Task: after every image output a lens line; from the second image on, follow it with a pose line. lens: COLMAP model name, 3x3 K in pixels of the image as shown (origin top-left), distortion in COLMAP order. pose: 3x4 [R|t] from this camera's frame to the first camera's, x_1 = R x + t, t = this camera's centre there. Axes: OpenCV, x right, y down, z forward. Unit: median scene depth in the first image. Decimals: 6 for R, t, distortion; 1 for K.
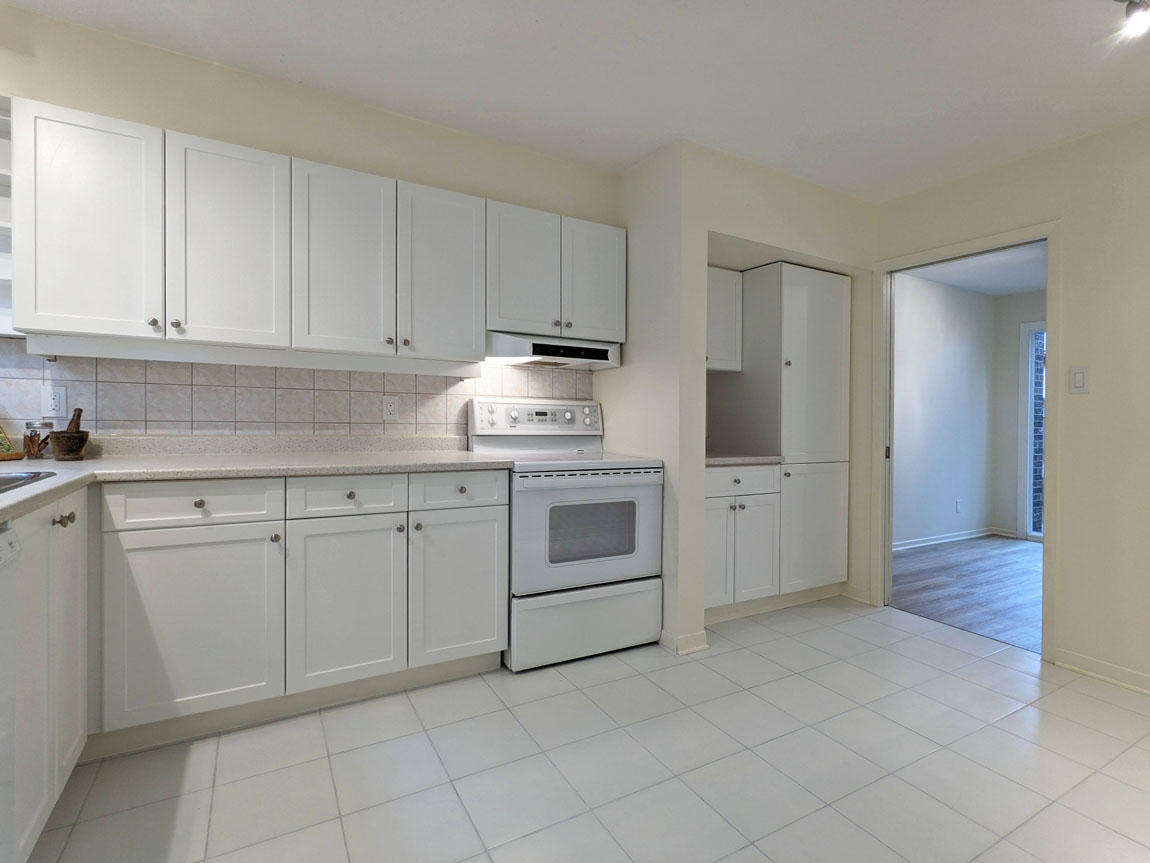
lens RADIAL K [[559.2, 0, 575.8], [0, 559.2, 431.5], [0, 0, 1]] dist [0.001779, -0.002049]
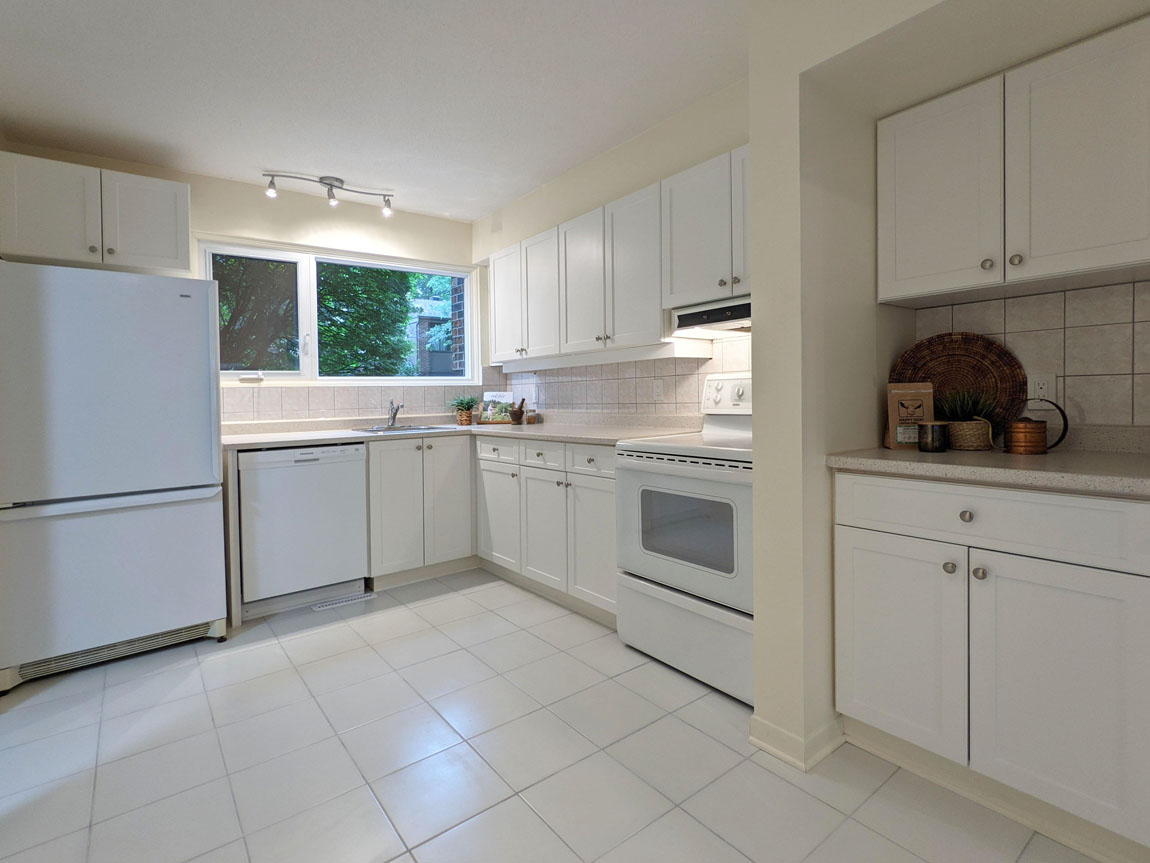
lens RADIAL K [[559.2, 0, 574.7], [0, 559.2, 421.1], [0, 0, 1]] dist [0.001779, -0.002049]
pose [[0.145003, 0.019831, -0.989232, 0.888091], [-0.001677, 0.999803, 0.019798, -0.000683], [0.989430, -0.001212, 0.145008, 0.751958]]
